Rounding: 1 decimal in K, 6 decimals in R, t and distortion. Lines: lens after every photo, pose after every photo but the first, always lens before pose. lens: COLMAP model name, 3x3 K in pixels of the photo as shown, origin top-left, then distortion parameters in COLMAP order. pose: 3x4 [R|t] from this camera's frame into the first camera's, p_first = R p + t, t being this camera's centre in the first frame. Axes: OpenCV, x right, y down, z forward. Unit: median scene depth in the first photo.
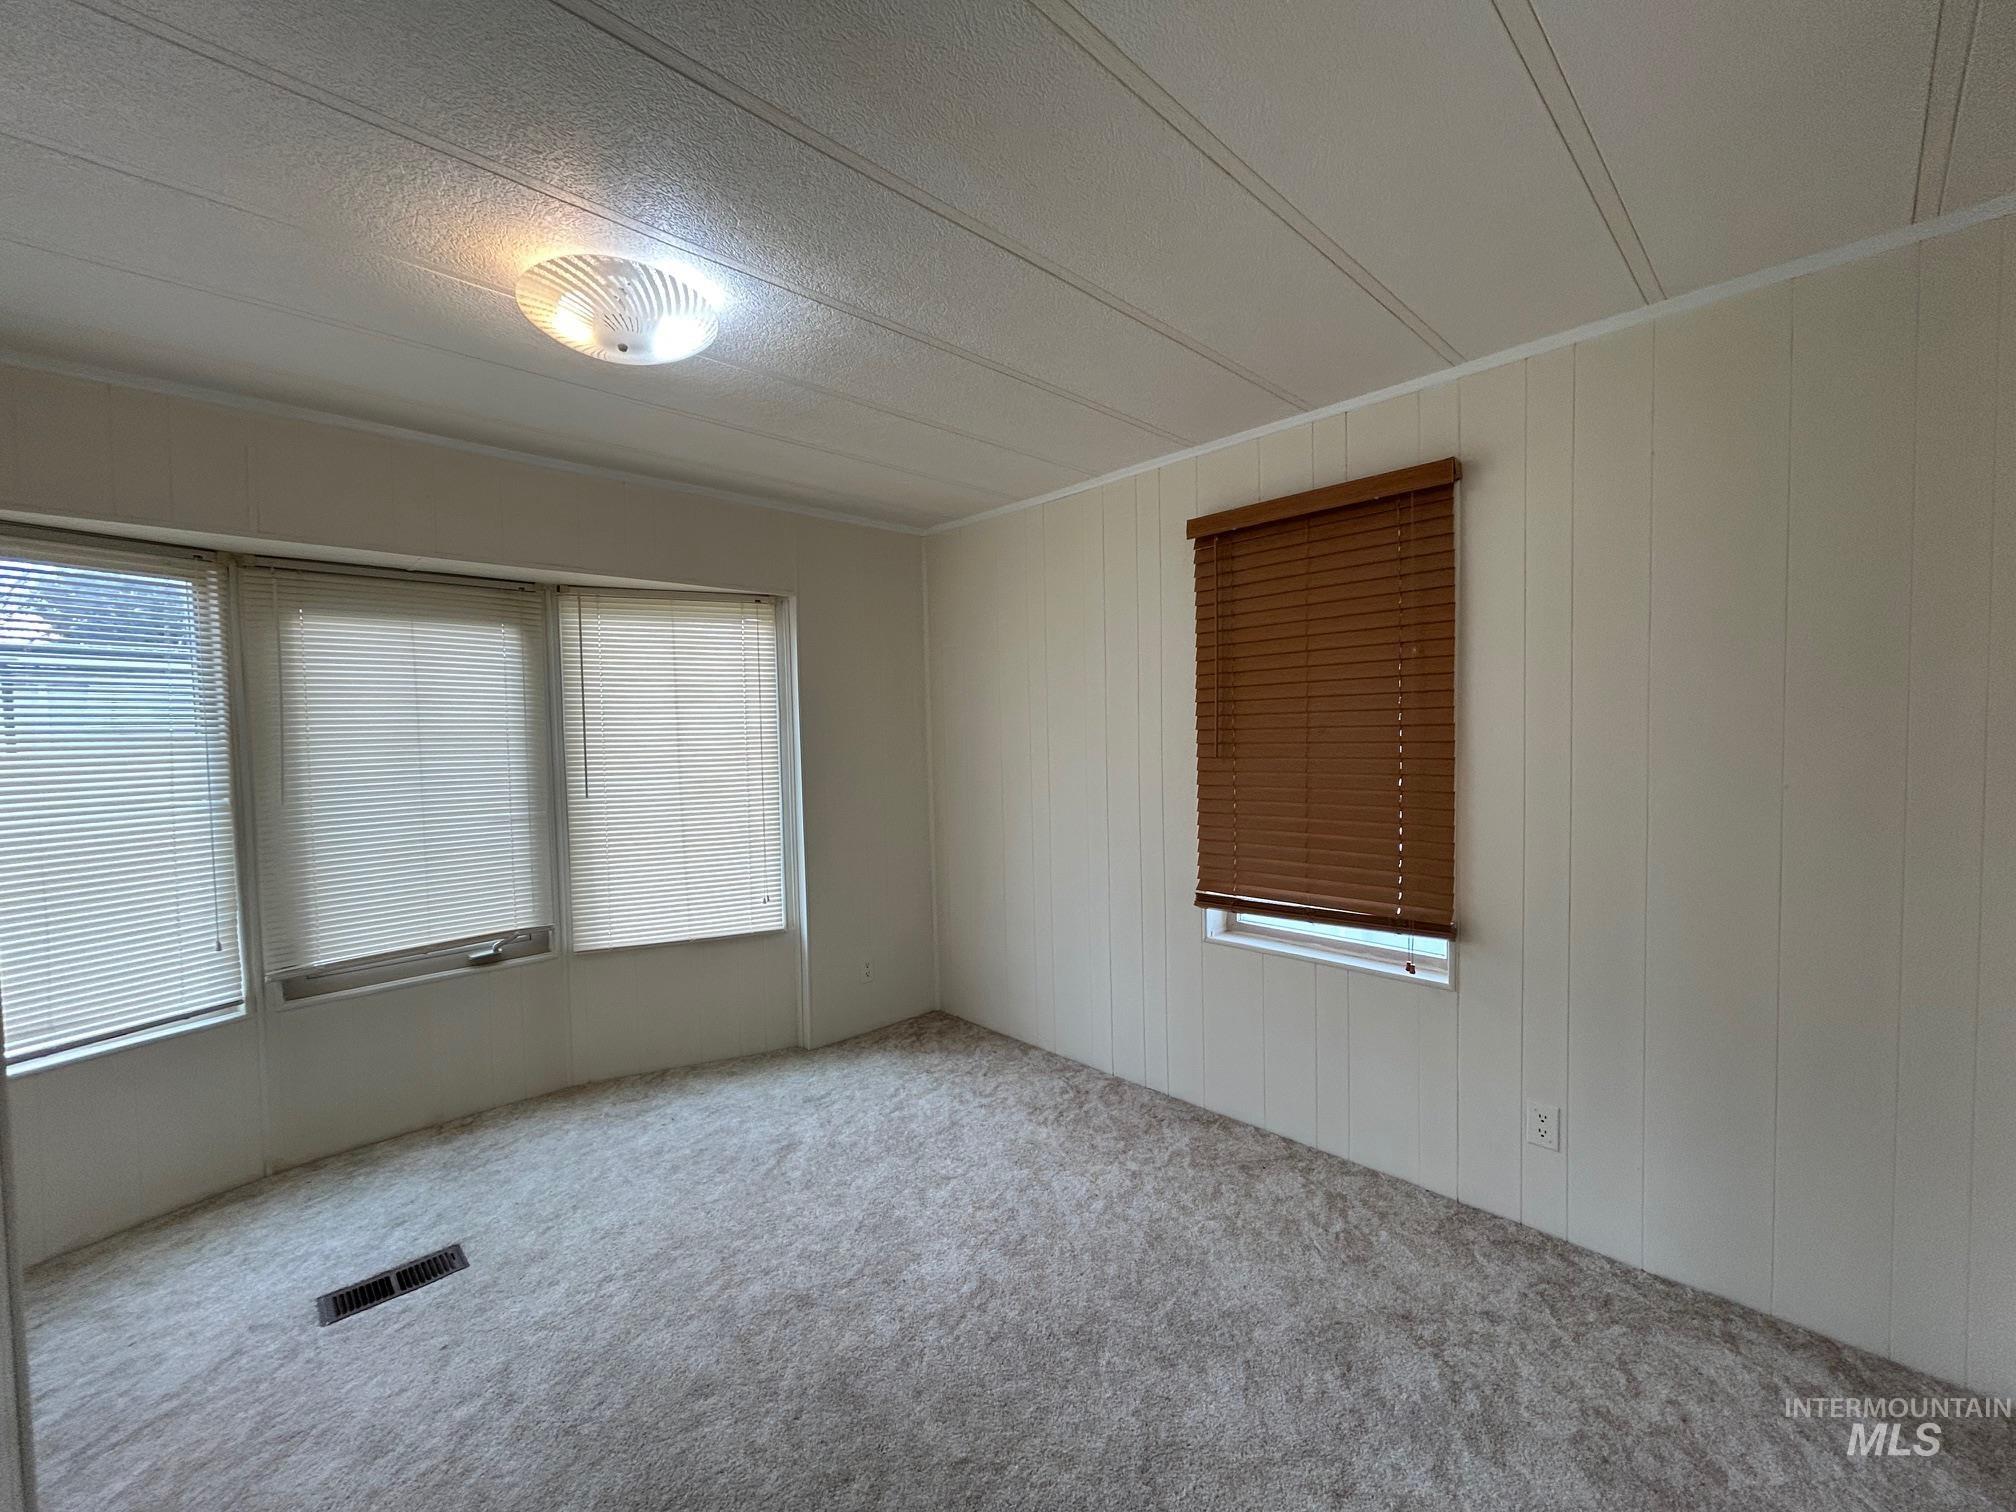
lens RADIAL K [[800.6, 0, 1006.7], [0, 800.6, 761.7], [0, 0, 1]] dist [0.001559, 0.000247]
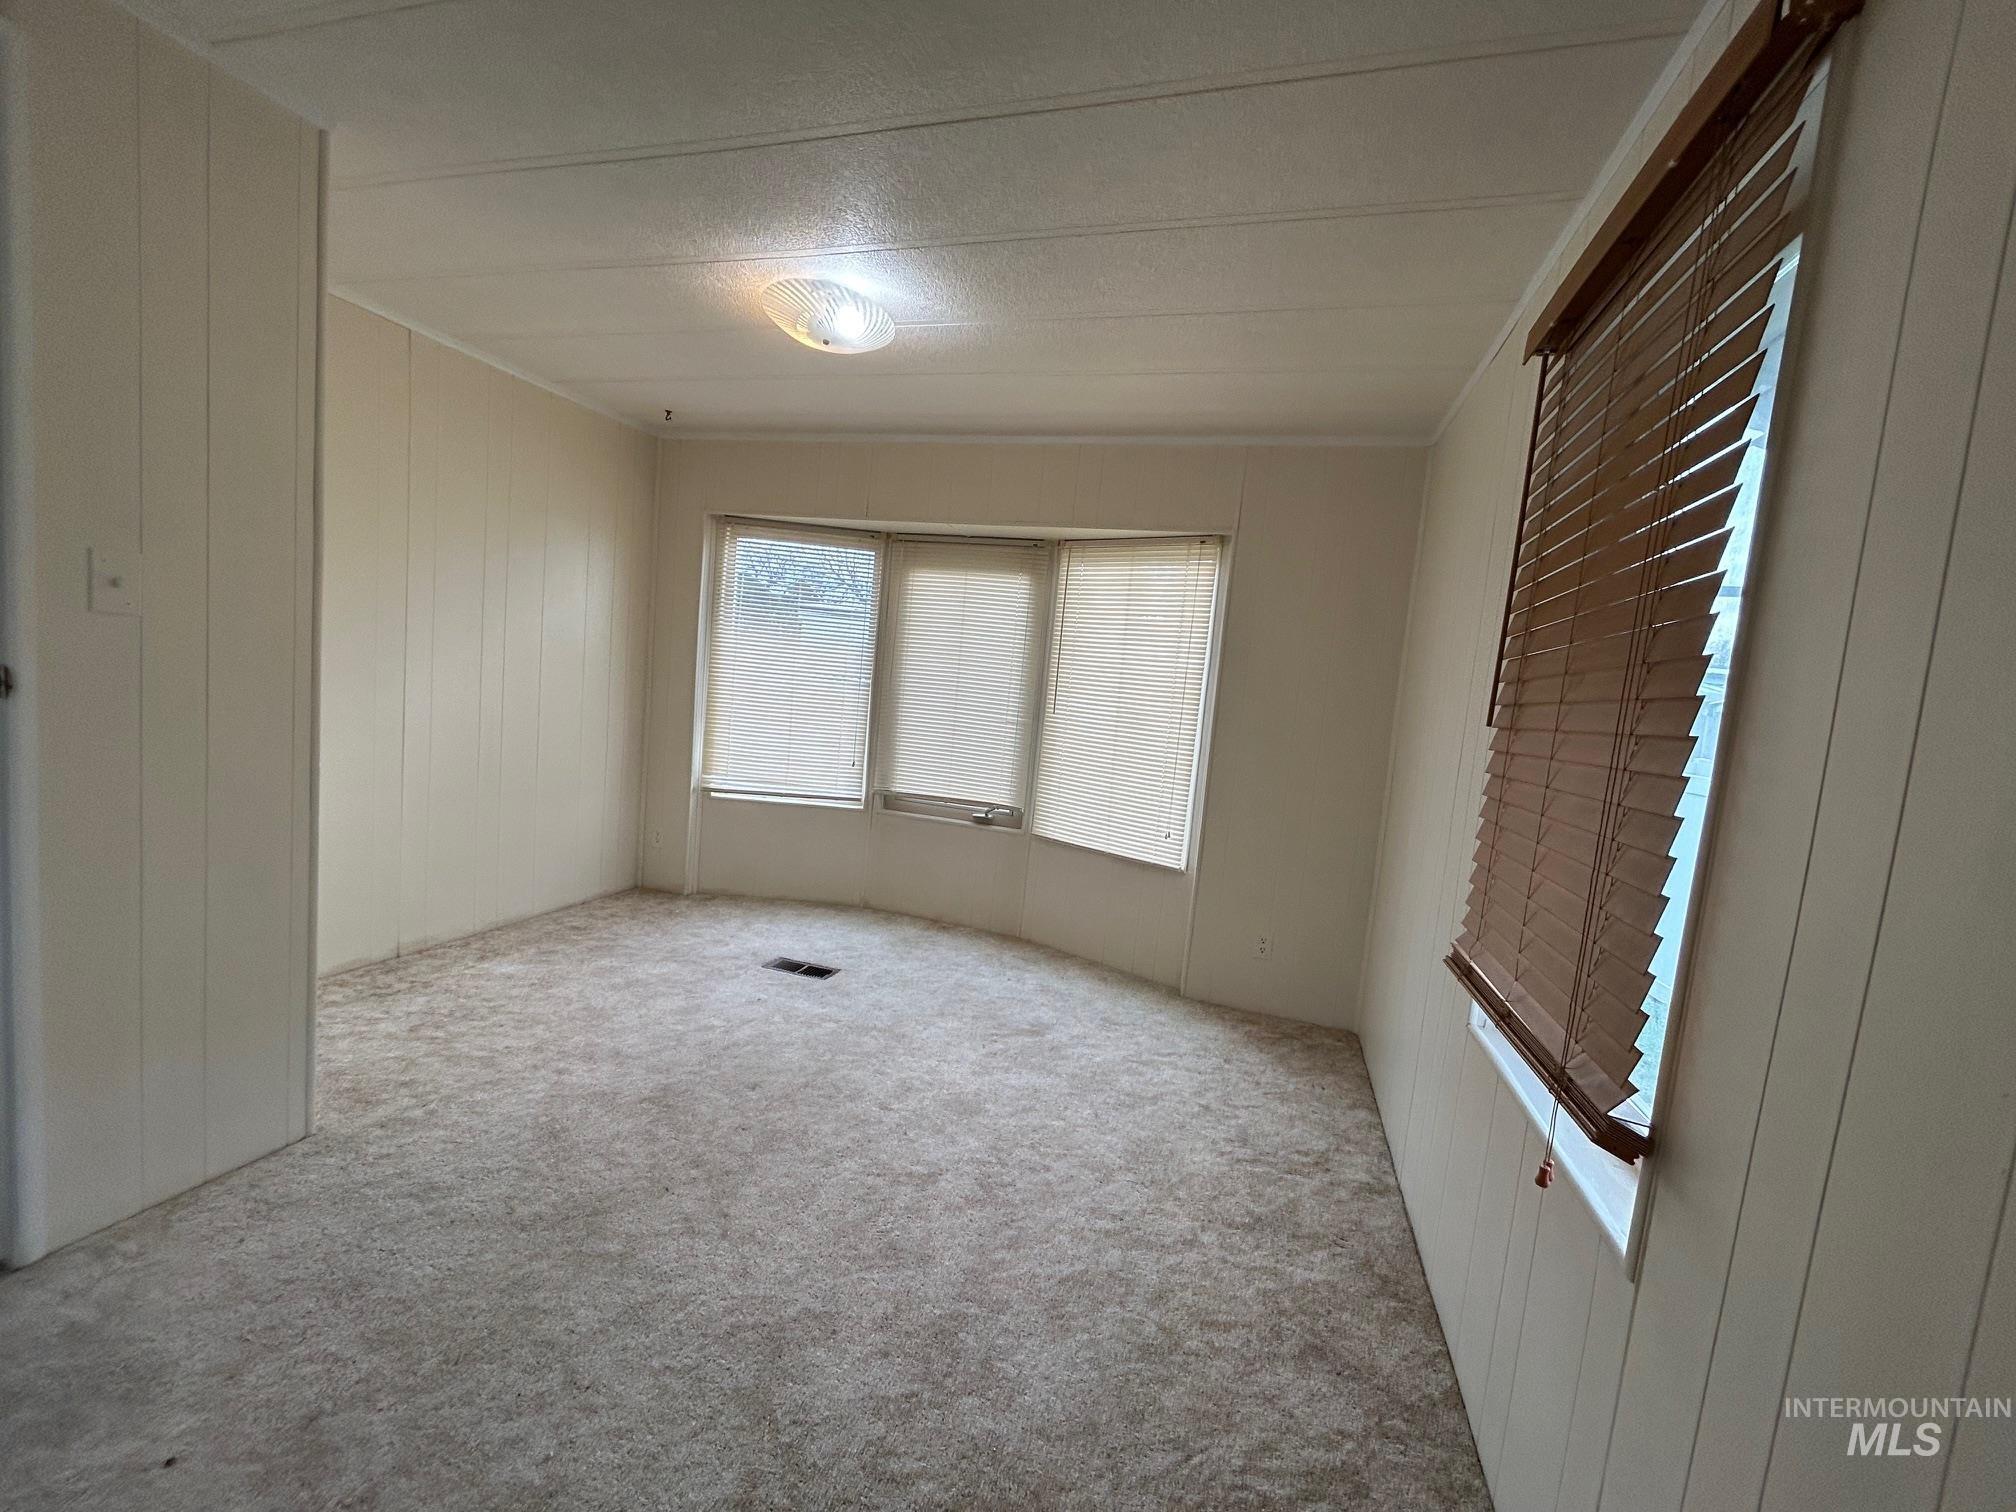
lens RADIAL K [[800.6, 0, 1015.4], [0, 800.6, 753.7], [0, 0, 1]] dist [0.001559, 0.000247]
pose [[0.491030, 0.143414, -0.859256, 0.598854], [-0.141316, 0.986405, 0.083879, 0.013539], [0.859604, 0.080240, 0.504621, 0.389174]]
